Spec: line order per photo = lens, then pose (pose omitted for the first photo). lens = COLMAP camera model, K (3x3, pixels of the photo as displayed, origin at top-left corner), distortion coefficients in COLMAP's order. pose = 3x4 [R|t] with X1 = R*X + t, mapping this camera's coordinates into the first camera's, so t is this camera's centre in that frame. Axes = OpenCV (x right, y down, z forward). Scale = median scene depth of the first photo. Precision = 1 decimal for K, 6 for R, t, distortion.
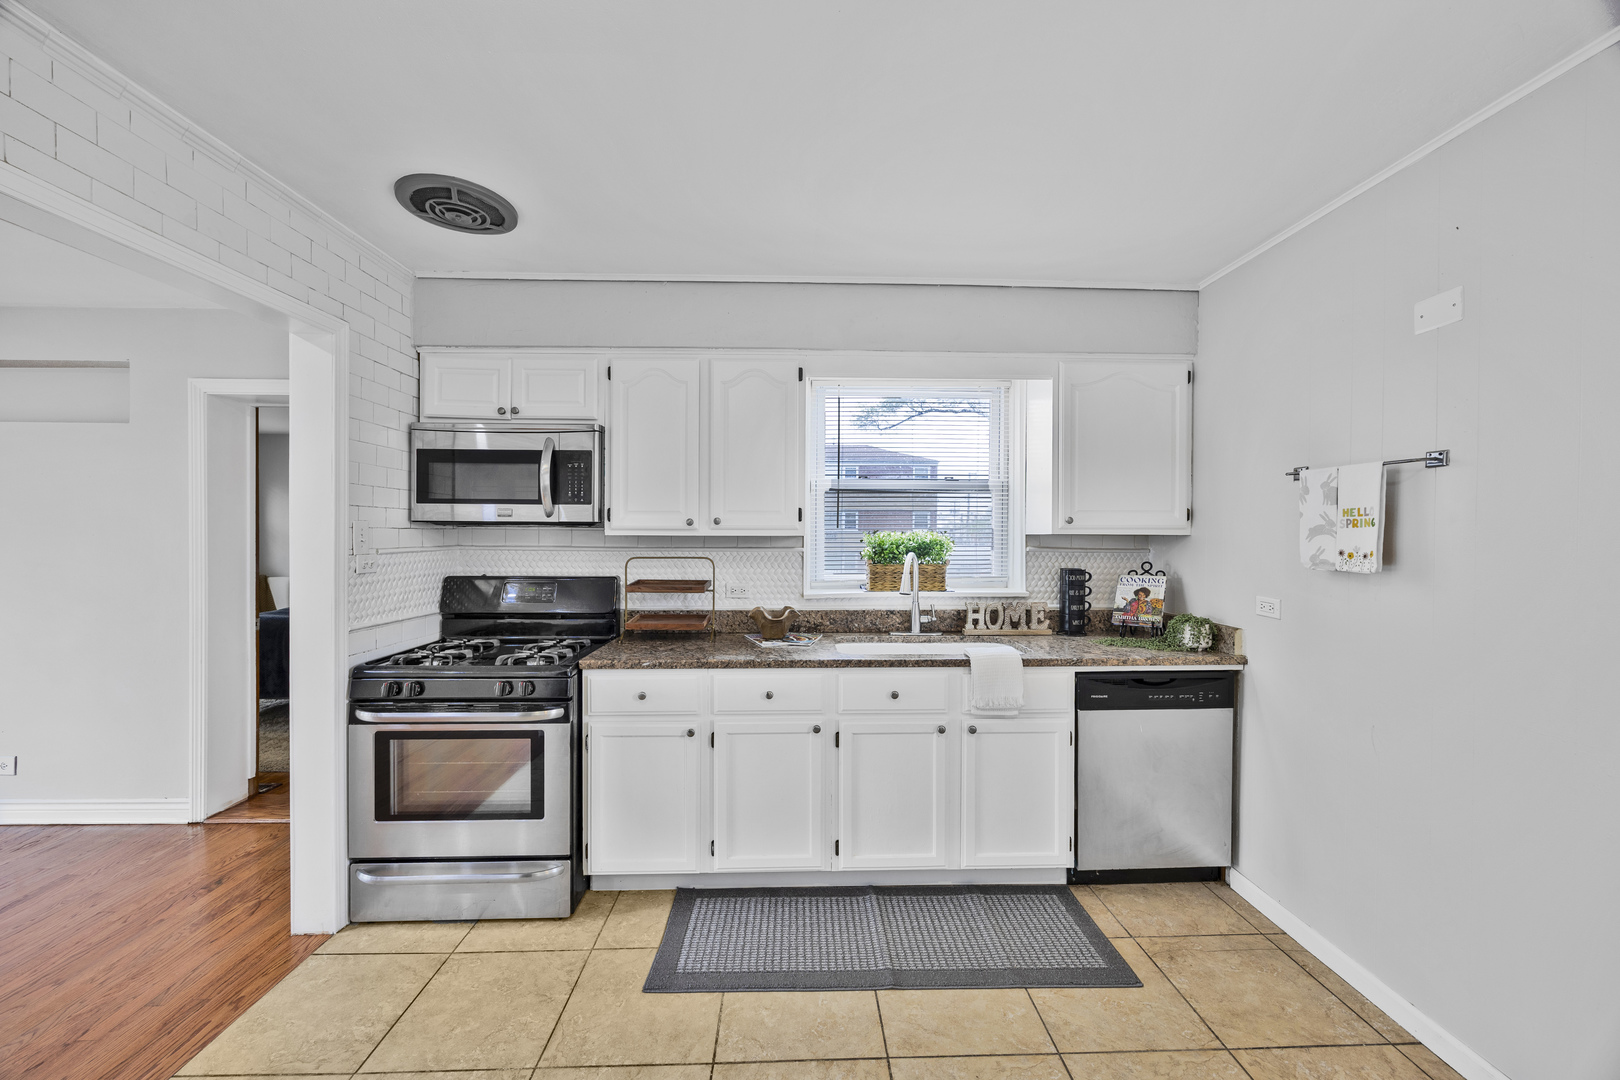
lens RADIAL K [[631.3, 0, 813.7], [0, 631.3, 534.2], [0, 0, 1]] dist [-0.002531, -0.000152]
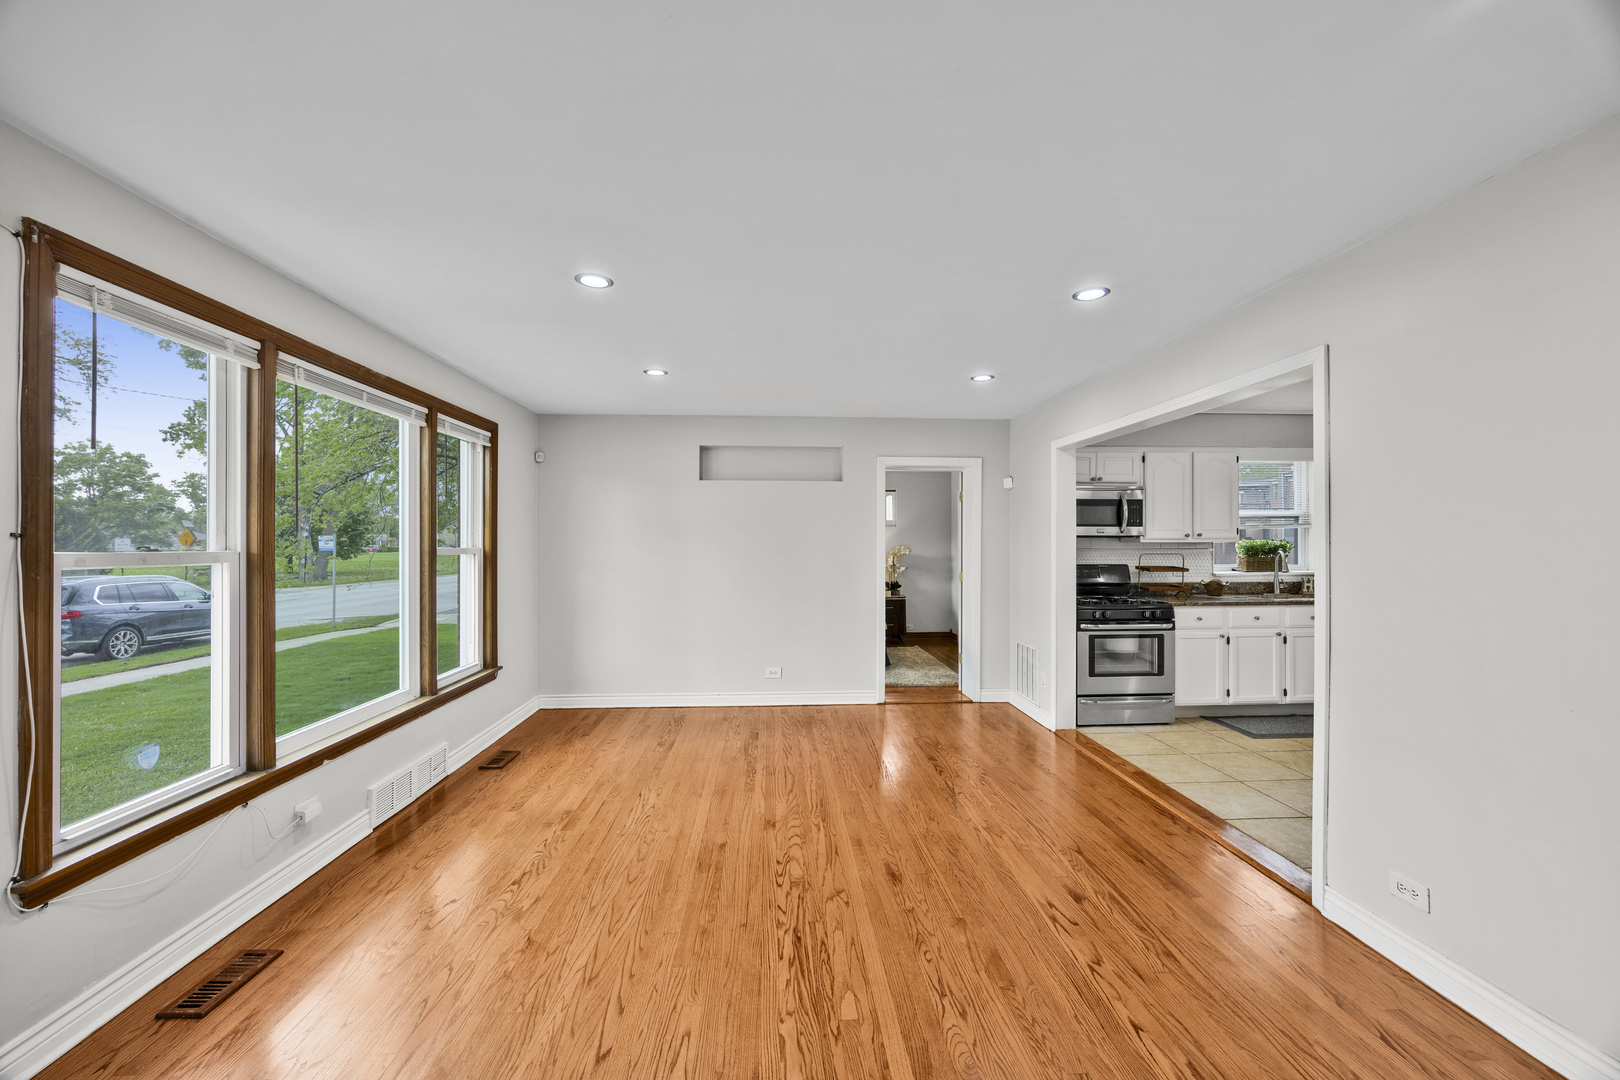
lens RADIAL K [[614.9, 0, 811.4], [0, 614.9, 543.1], [0, 0, 1]] dist [0.009807, 0.000052]
pose [[0.999239, -0.005067, 0.038663, -1.412270], [0.005261, 0.999974, -0.004906, 0.008844], [-0.038637, 0.005106, 0.999240, -0.857493]]
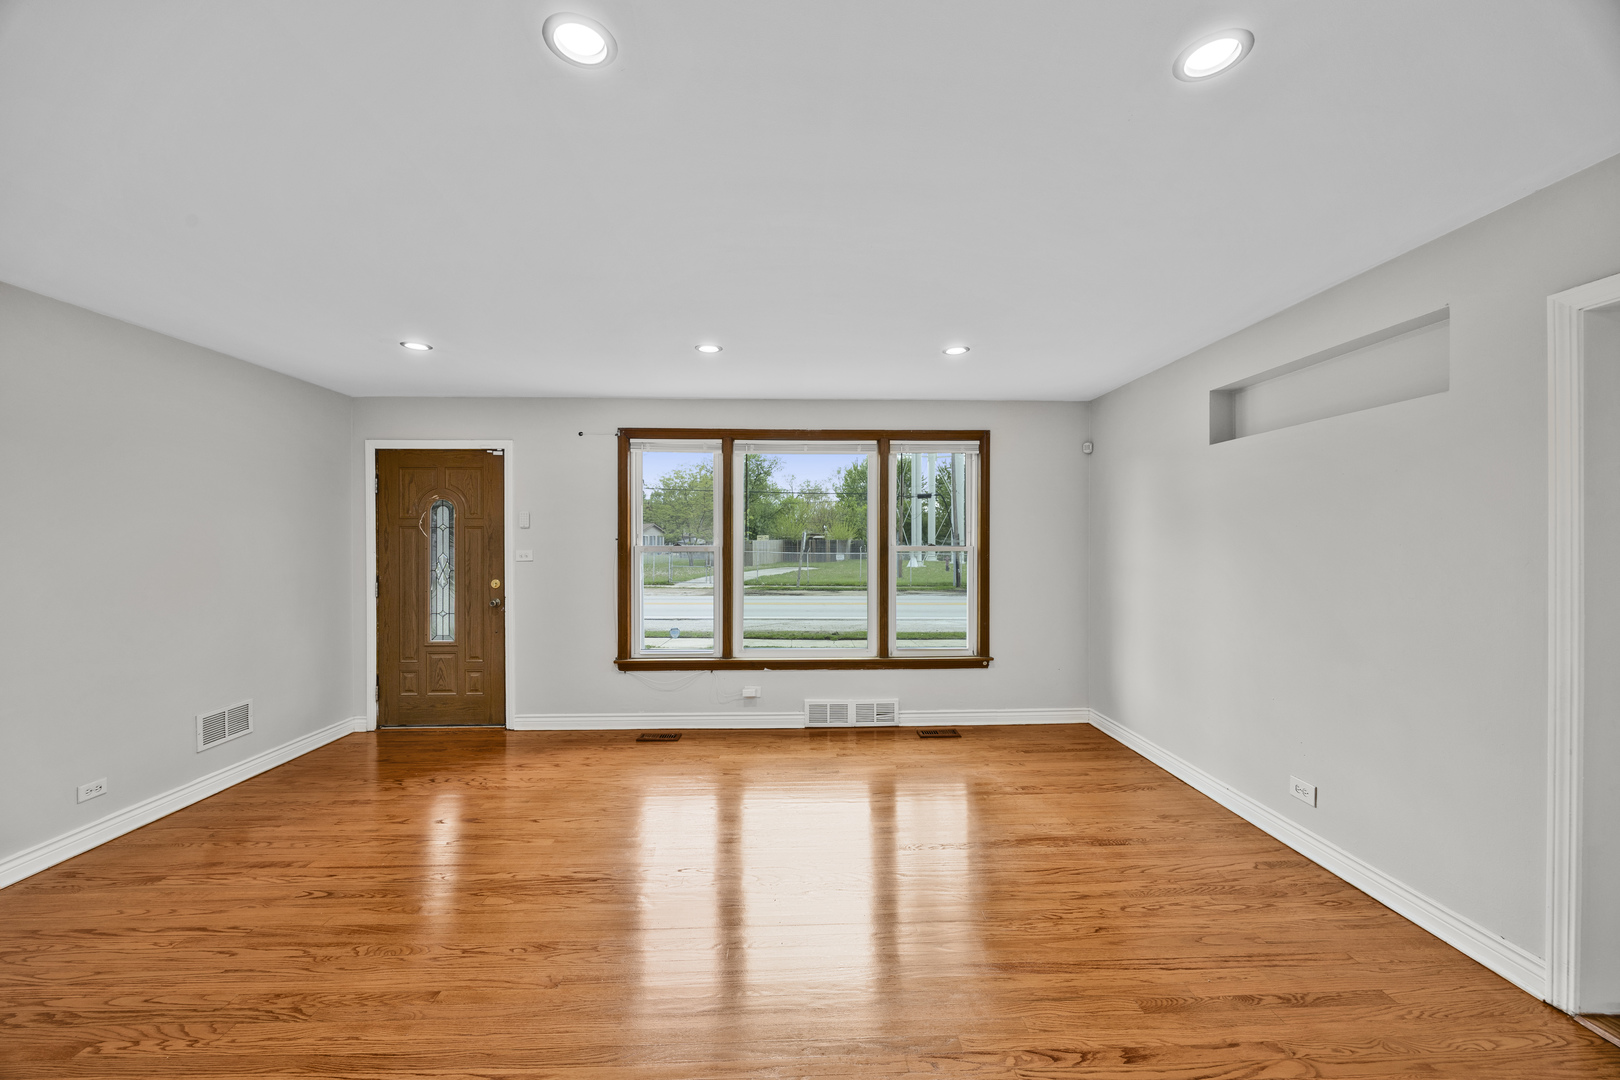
lens RADIAL K [[614.9, 0, 813.4], [0, 614.9, 540.2], [0, 0, 1]] dist [-0.002869, -0.000206]
pose [[0.017909, -0.006173, -0.999821, -0.439112], [-0.006370, 0.999960, -0.006288, 0.005429], [0.999819, 0.006481, 0.017869, 0.283709]]
